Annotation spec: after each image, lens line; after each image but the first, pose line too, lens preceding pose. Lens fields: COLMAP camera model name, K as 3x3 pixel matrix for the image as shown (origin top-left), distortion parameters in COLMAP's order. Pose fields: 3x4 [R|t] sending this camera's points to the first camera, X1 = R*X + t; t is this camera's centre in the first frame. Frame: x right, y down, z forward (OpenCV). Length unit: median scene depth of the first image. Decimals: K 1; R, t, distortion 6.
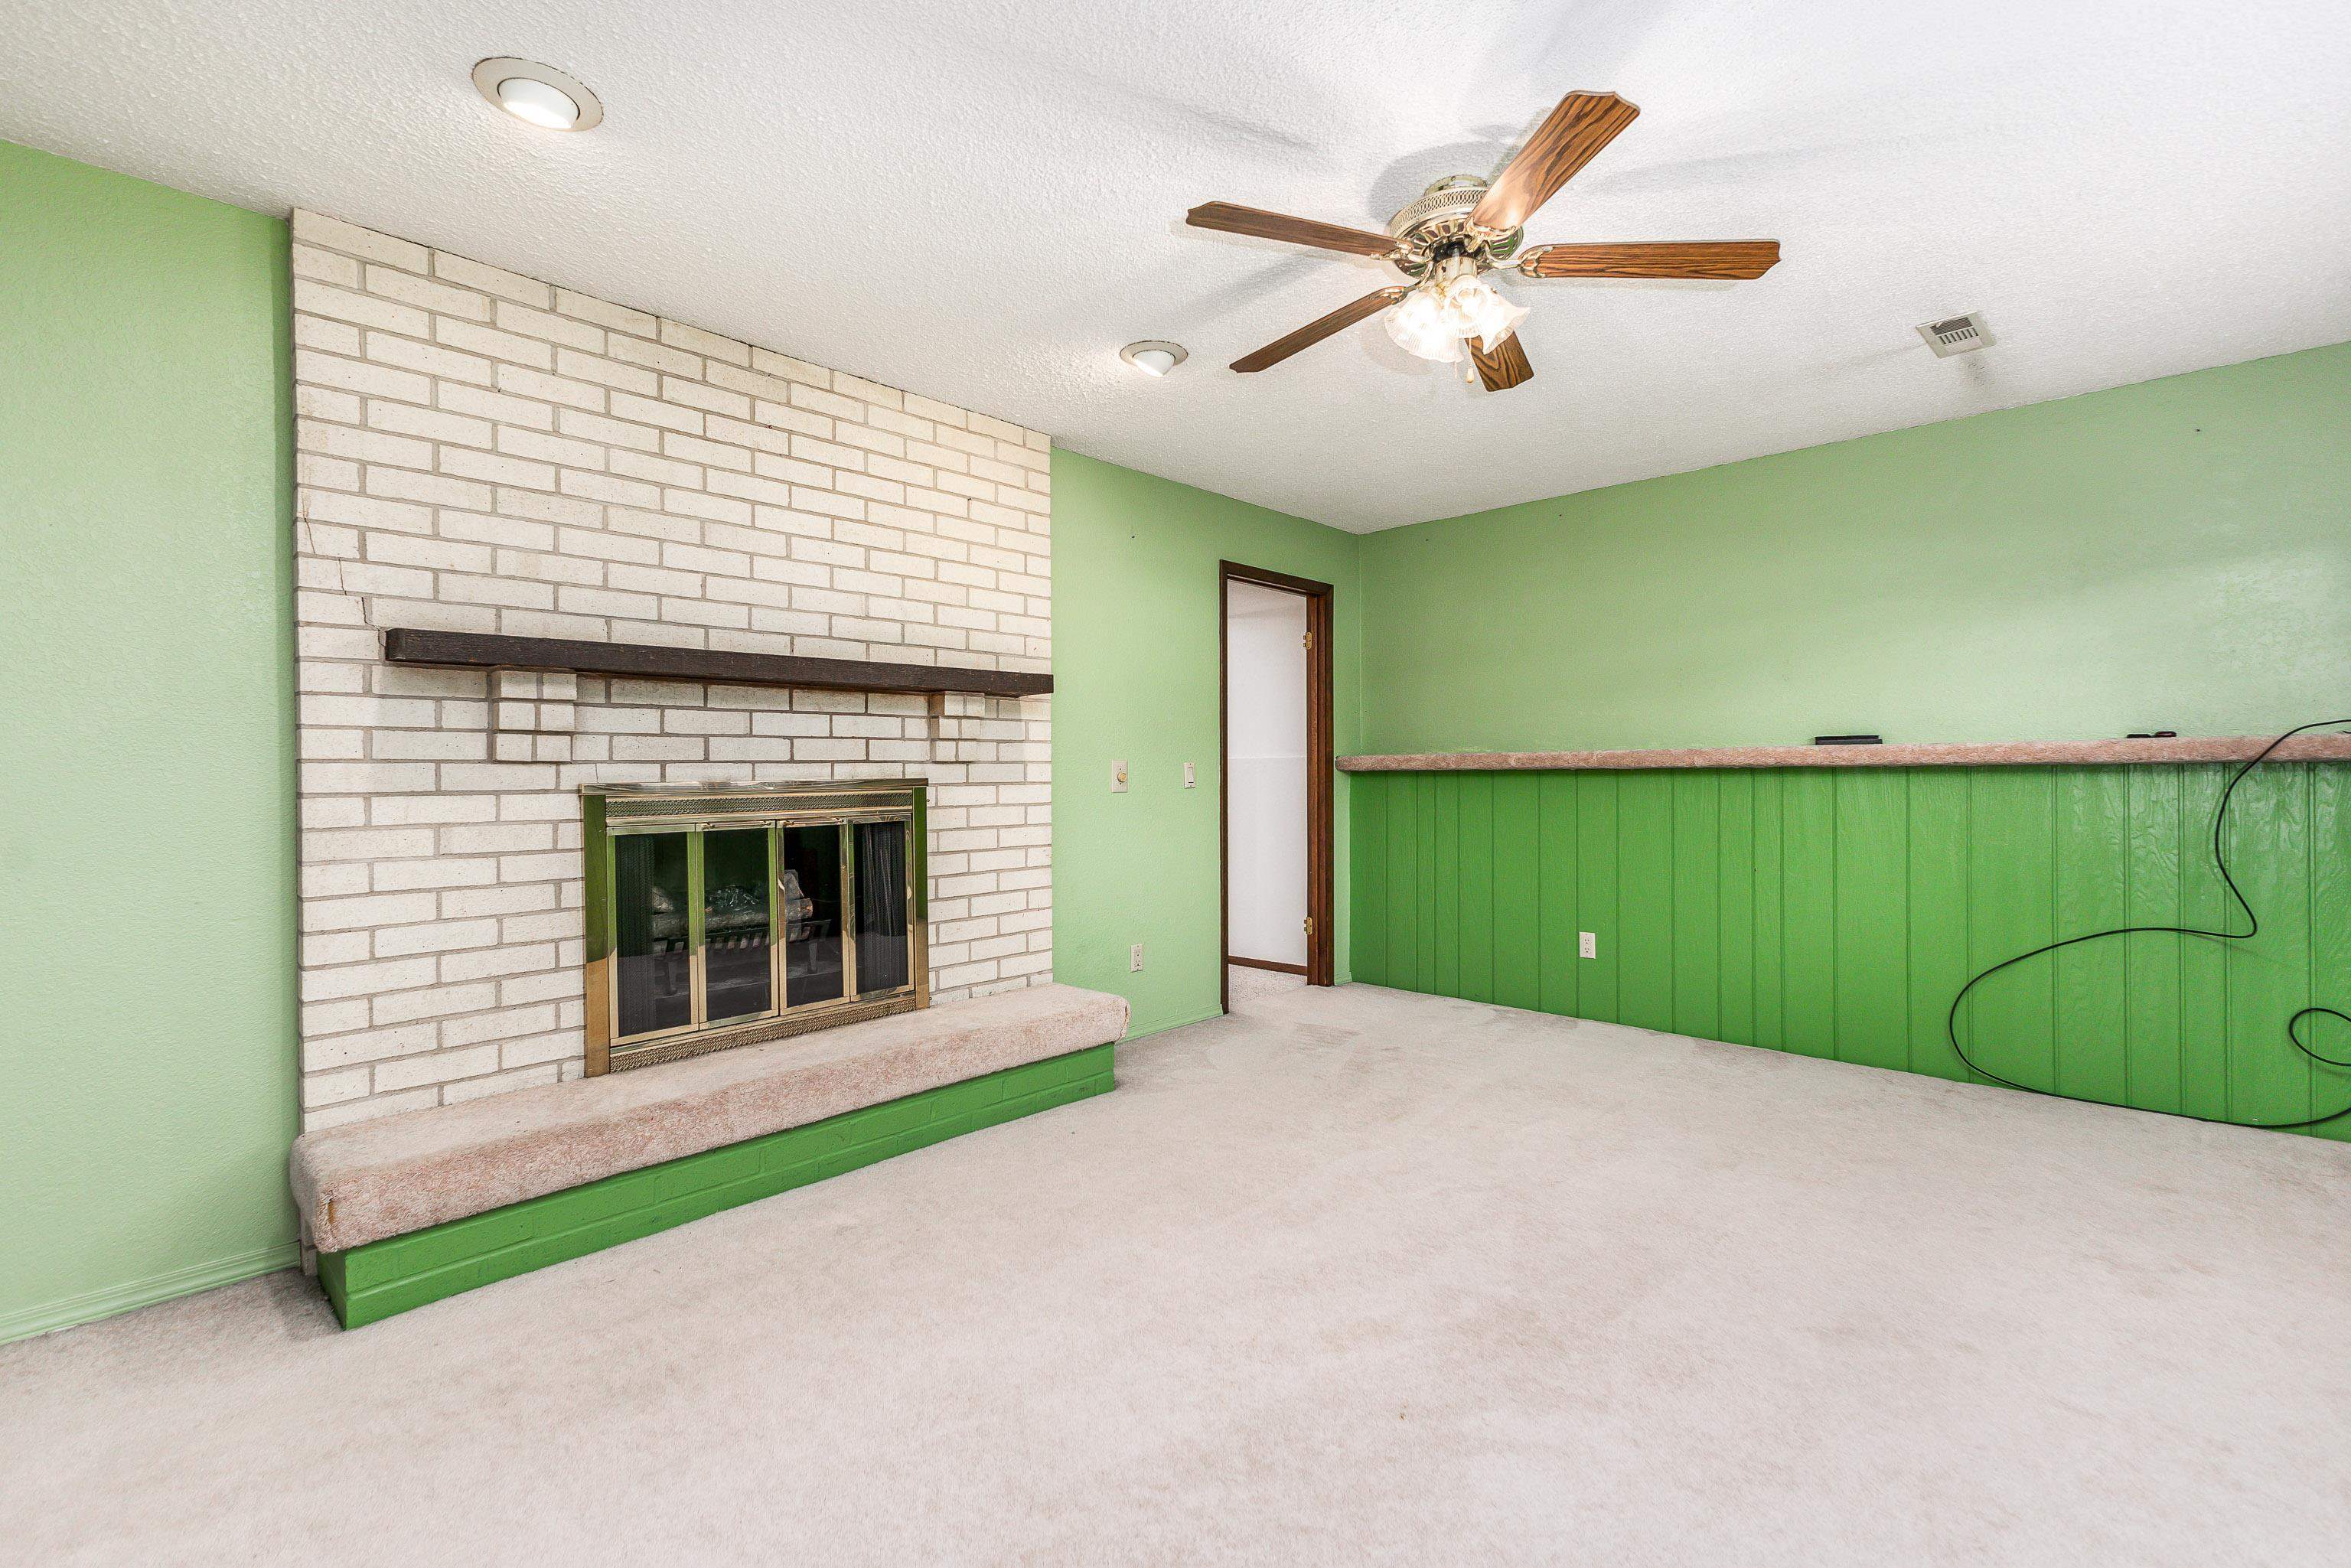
lens RADIAL K [[1027.7, 0, 1185.8], [0, 1027.7, 776.1], [0, 0, 1]] dist [0.011479, -0.001238]
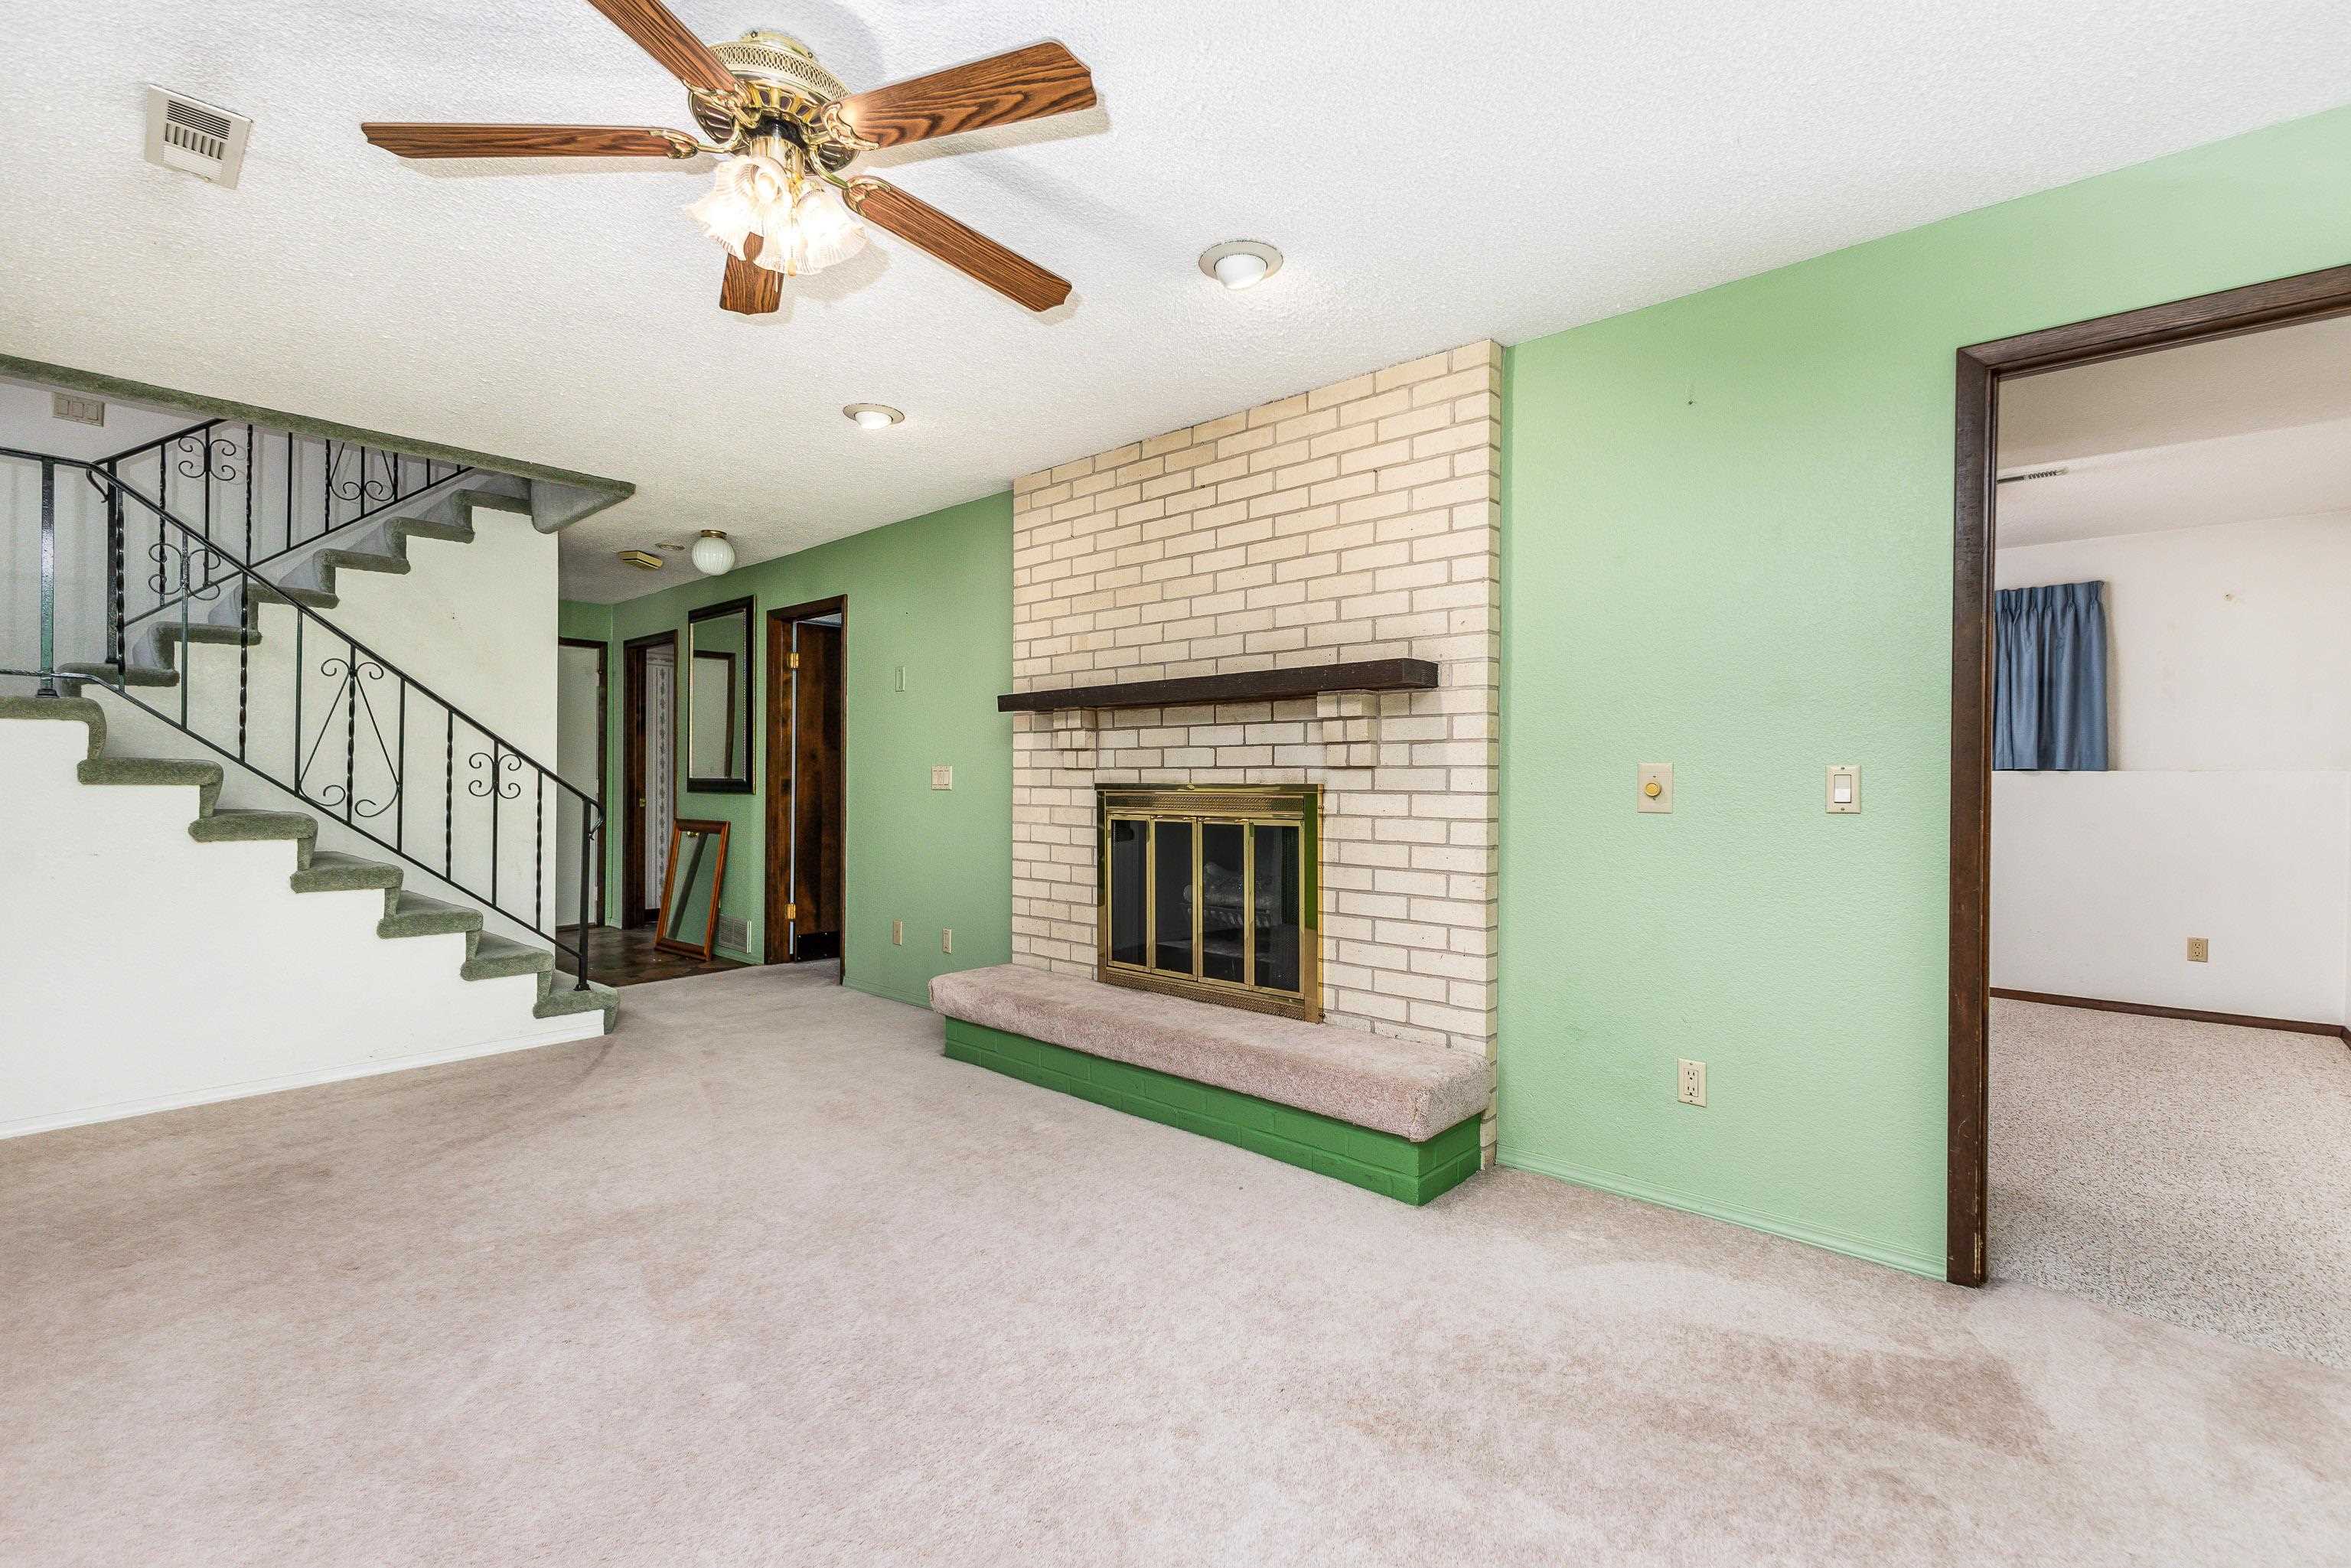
lens RADIAL K [[1033.2, 0, 1170.7], [0, 1033.2, 778.9], [0, 0, 1]] dist [0.015801, -0.000202]
pose [[0.020157, 0.007681, -0.999767, 0.765465], [-0.010865, 0.999913, 0.007463, -0.009024], [0.999738, 0.010712, 0.020239, 0.907676]]
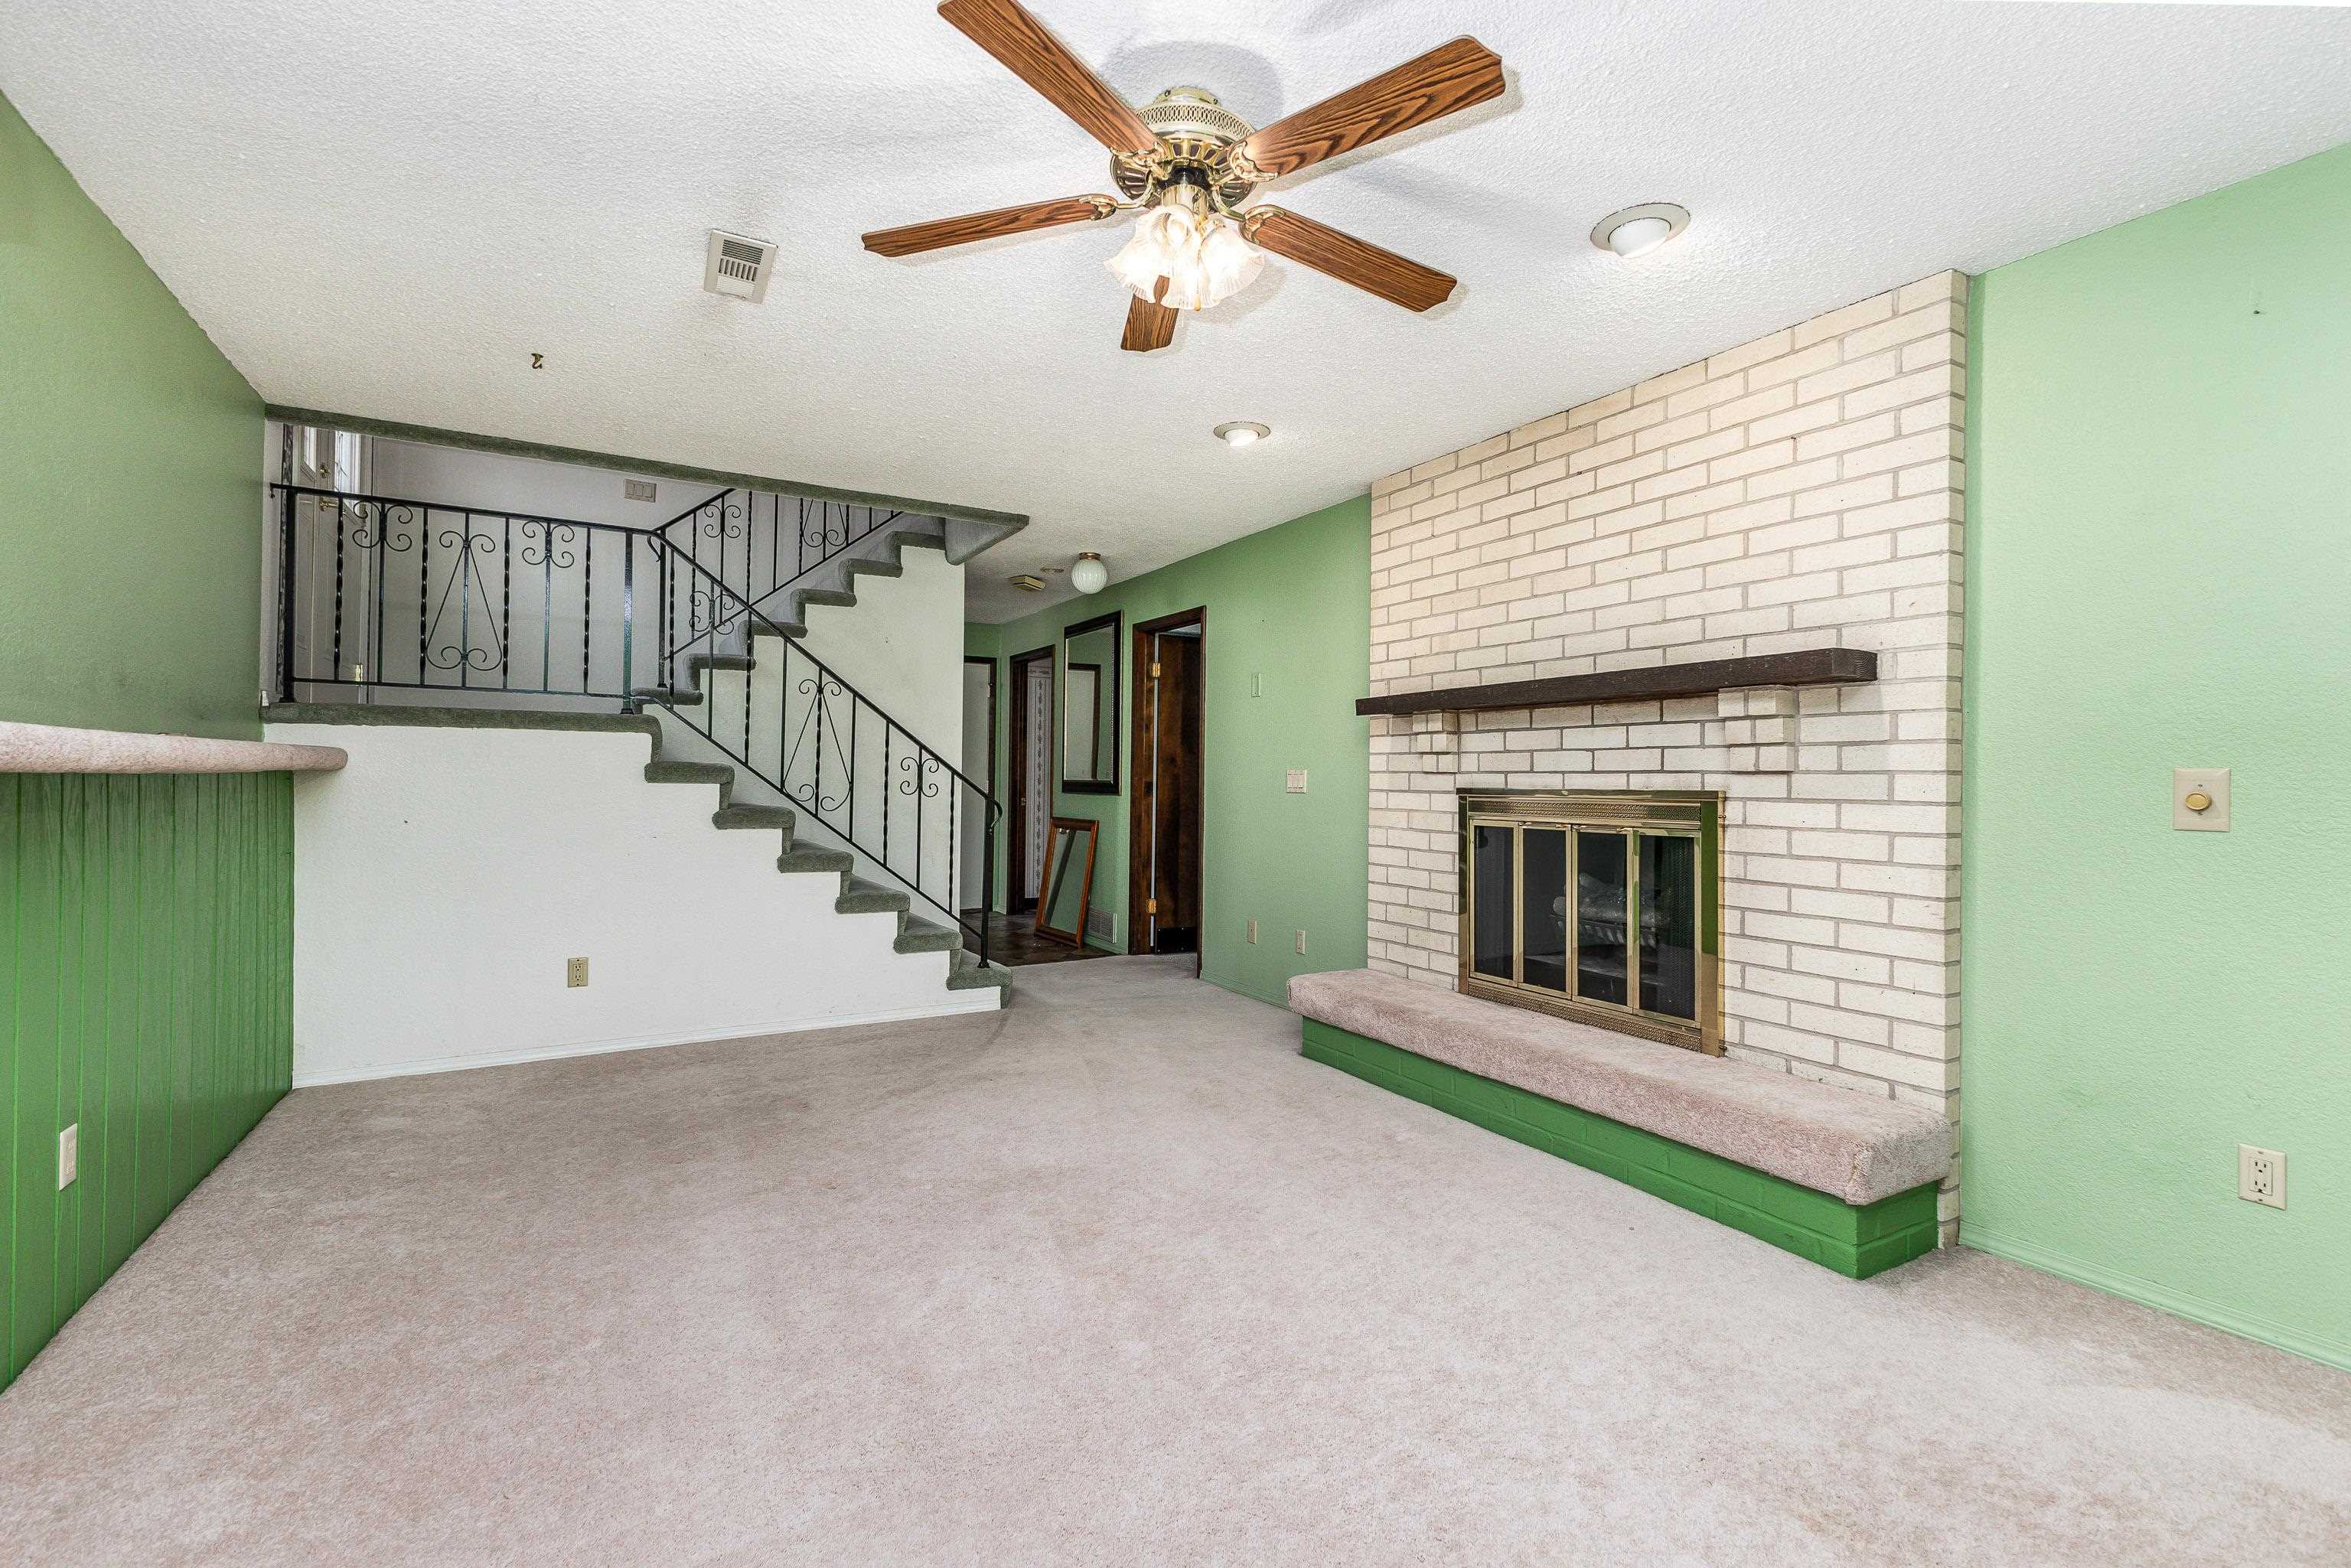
lens RADIAL K [[1035.0, 0, 1180.1], [0, 1035.0, 772.7], [0, 0, 1]] dist [0.024359, -0.006905]
pose [[-0.289277, -0.002312, -0.957243, 0.774176], [-0.014809, 0.999888, 0.002060, -0.008780], [0.957131, 0.014771, -0.289279, 0.882485]]
